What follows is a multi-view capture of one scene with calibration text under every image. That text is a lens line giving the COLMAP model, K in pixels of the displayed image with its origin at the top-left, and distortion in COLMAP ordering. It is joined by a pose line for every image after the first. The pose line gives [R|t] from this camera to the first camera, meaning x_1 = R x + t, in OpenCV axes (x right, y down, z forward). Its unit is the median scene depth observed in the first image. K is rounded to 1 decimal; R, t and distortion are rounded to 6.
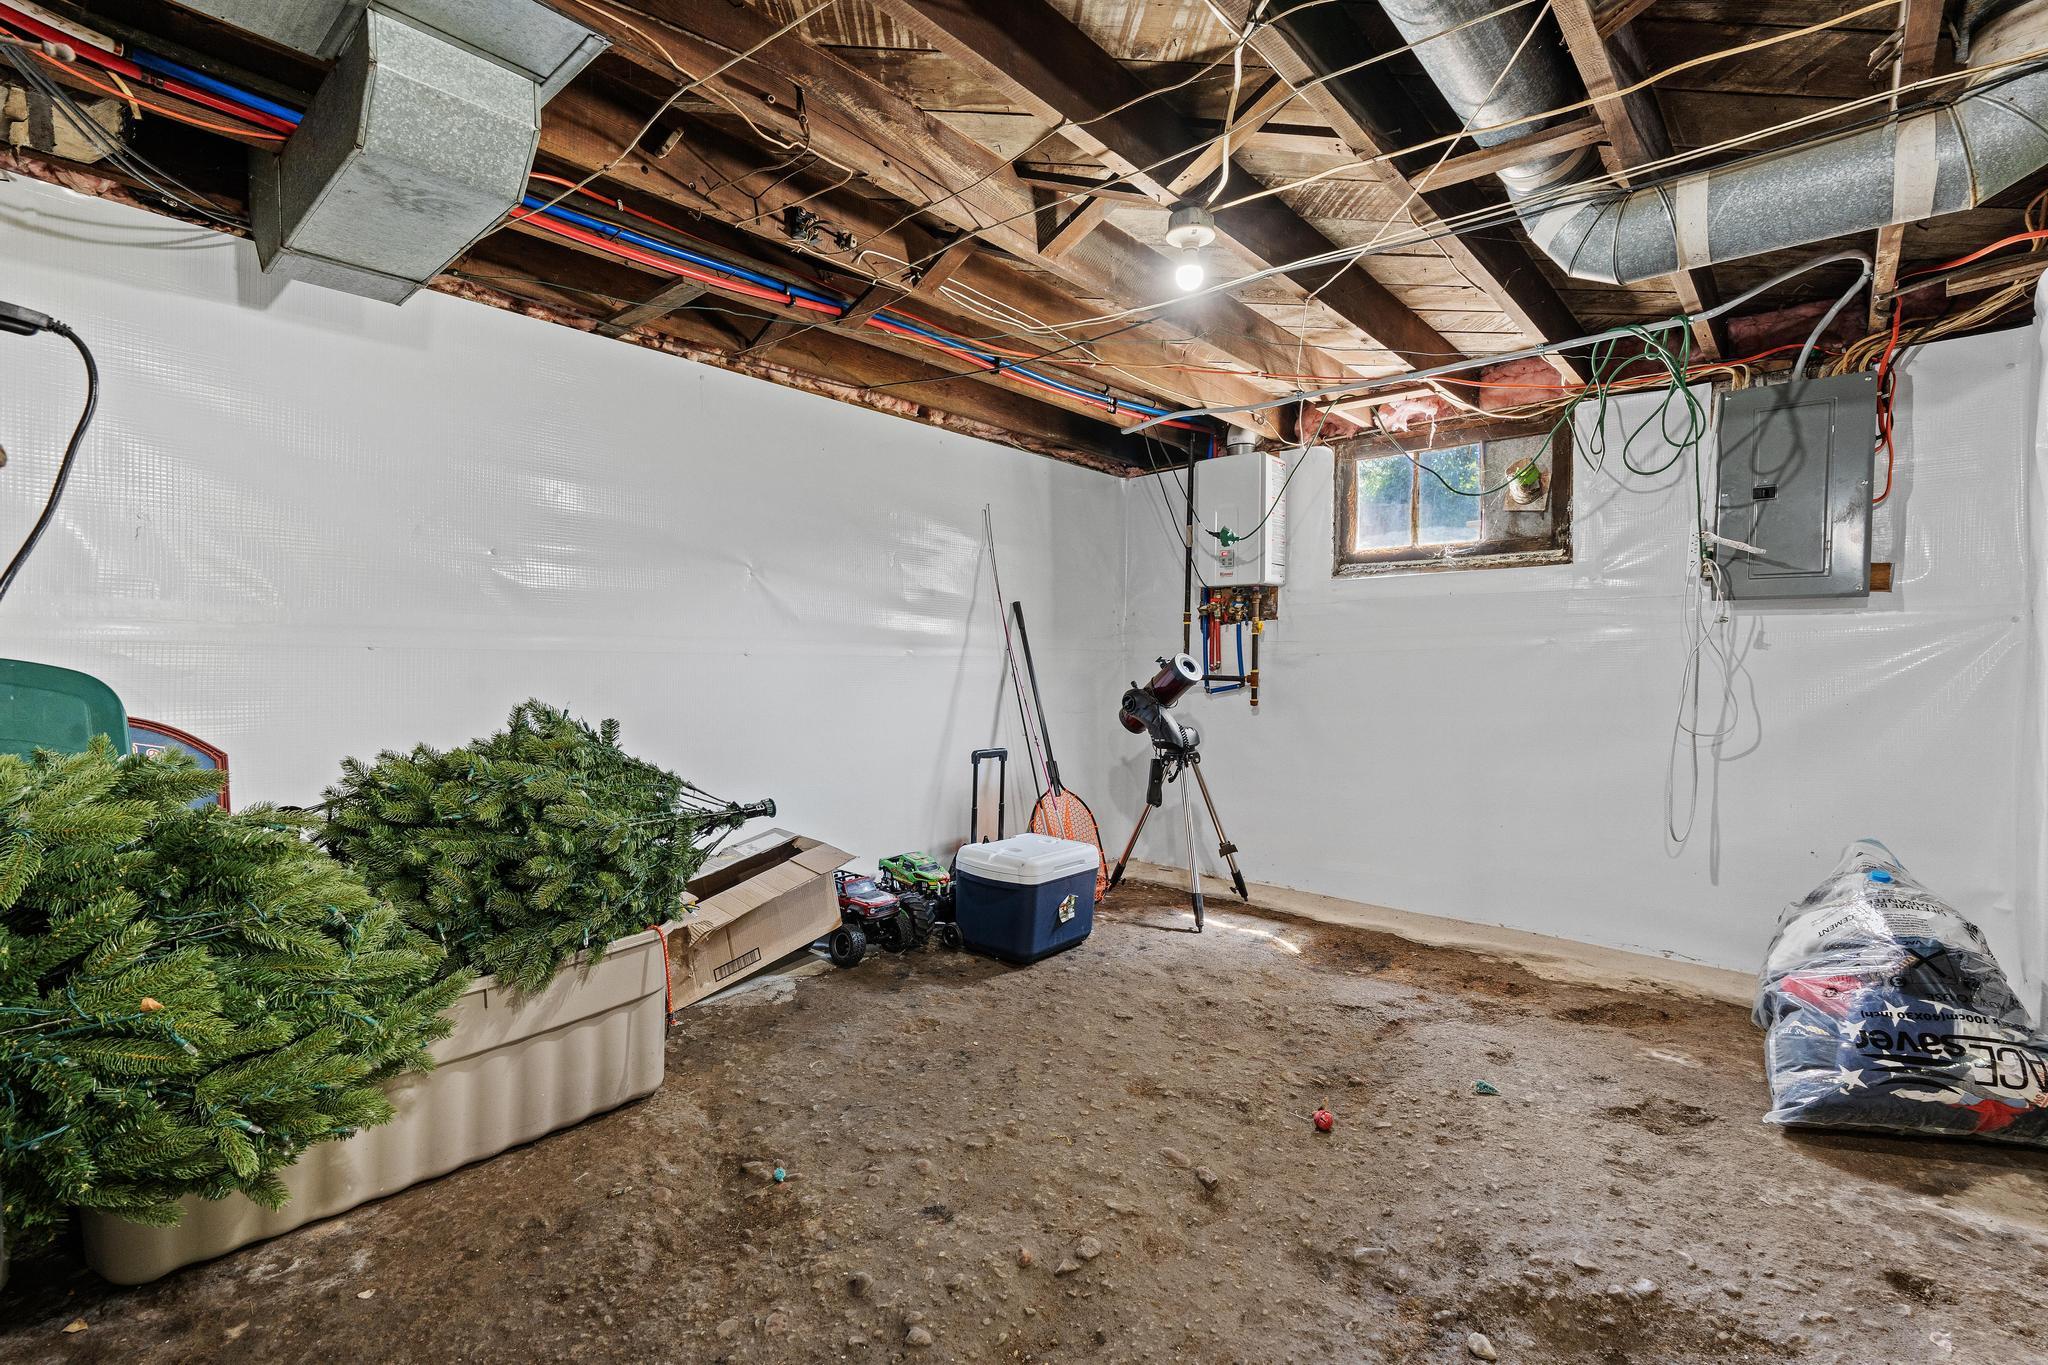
lens RADIAL K [[921.9, 0, 1026.3], [0, 921.9, 677.0], [0, 0, 1]] dist [-0.009743, 0.001233]
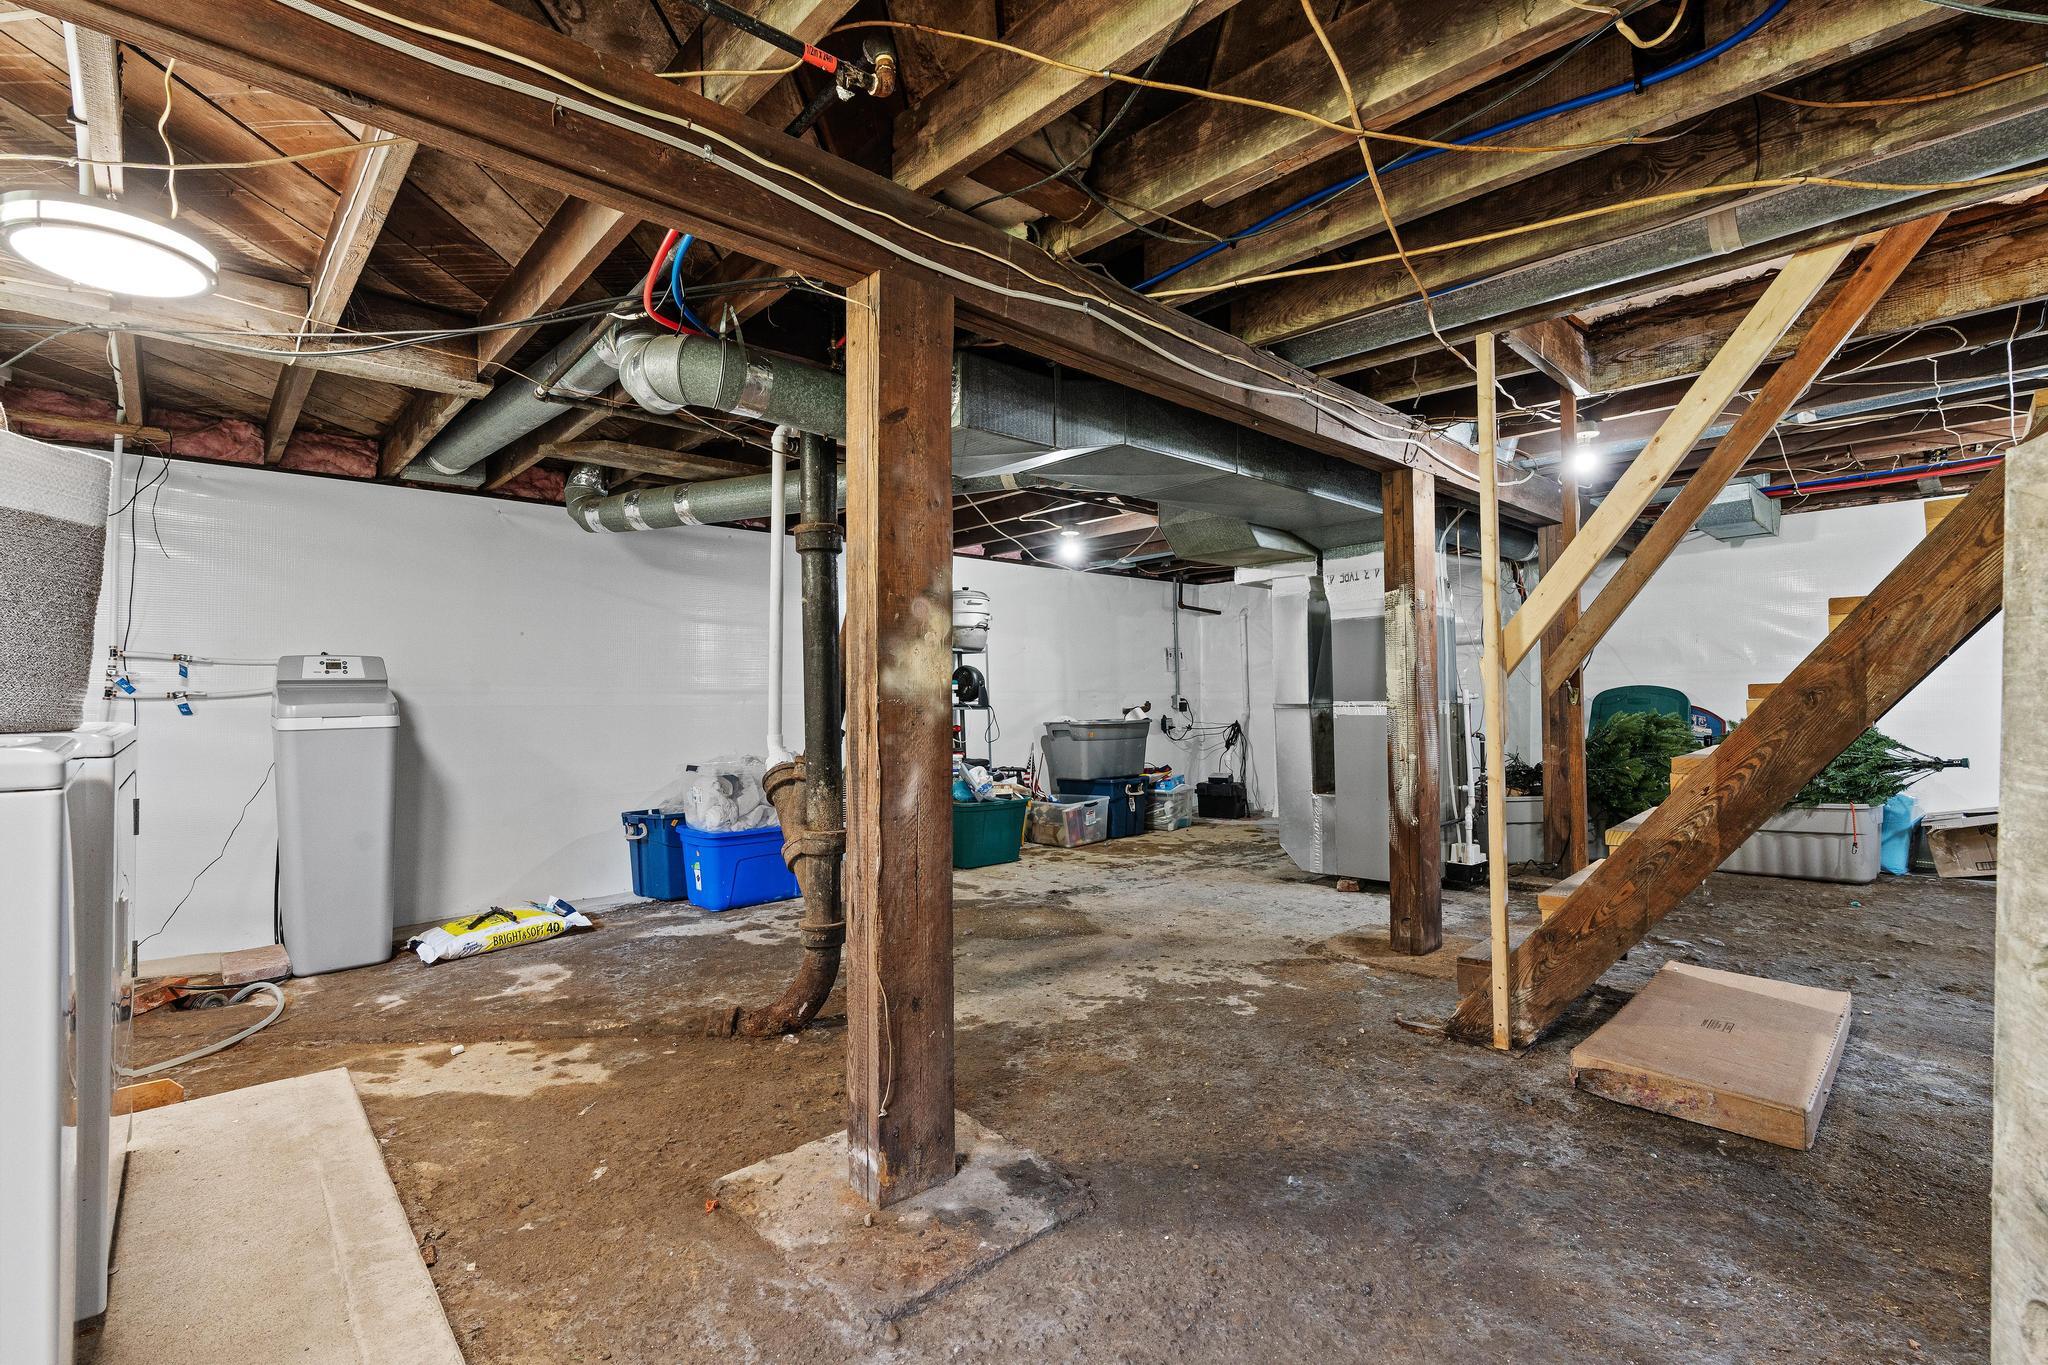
lens RADIAL K [[921.9, 0, 1021.8], [0, 921.9, 679.7], [0, 0, 1]] dist [-0.009743, 0.001233]
pose [[-0.103130, -0.018563, -0.994495, 1.137121], [0.002323, 0.999819, -0.018903, 0.007147], [0.994665, -0.004259, -0.103068, -0.428809]]
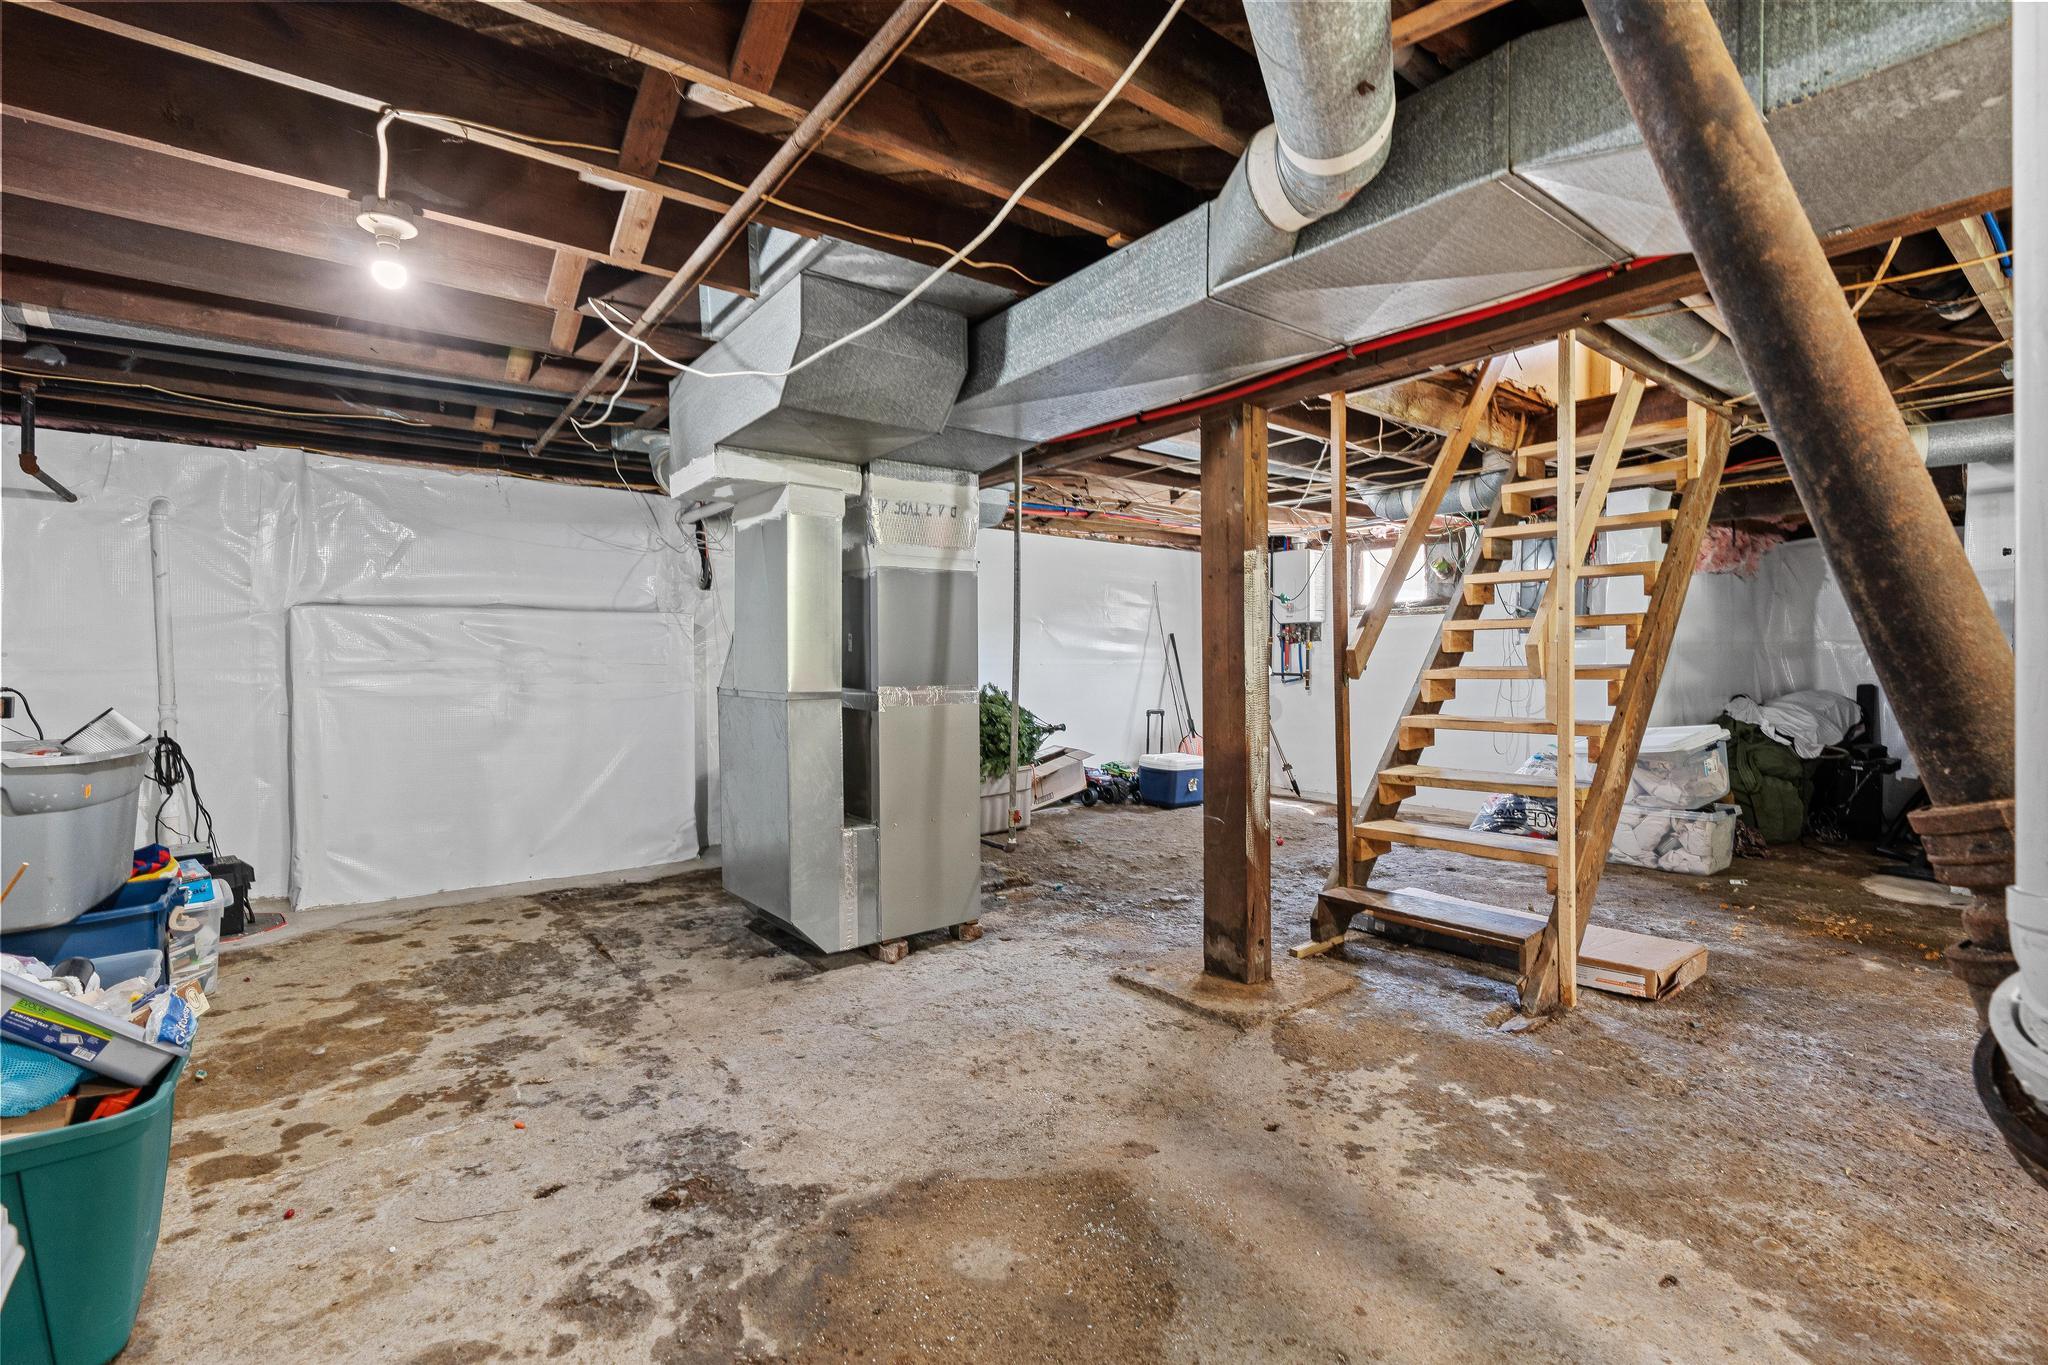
lens RADIAL K [[921.9, 0, 1022.3], [0, 921.9, 679.0], [0, 0, 1]] dist [-0.009743, 0.001233]
pose [[0.980417, -0.003386, -0.196903, 0.067853], [0.003792, 0.999991, 0.001687, 0.005881], [0.196896, -0.002401, 0.980422, -0.981041]]
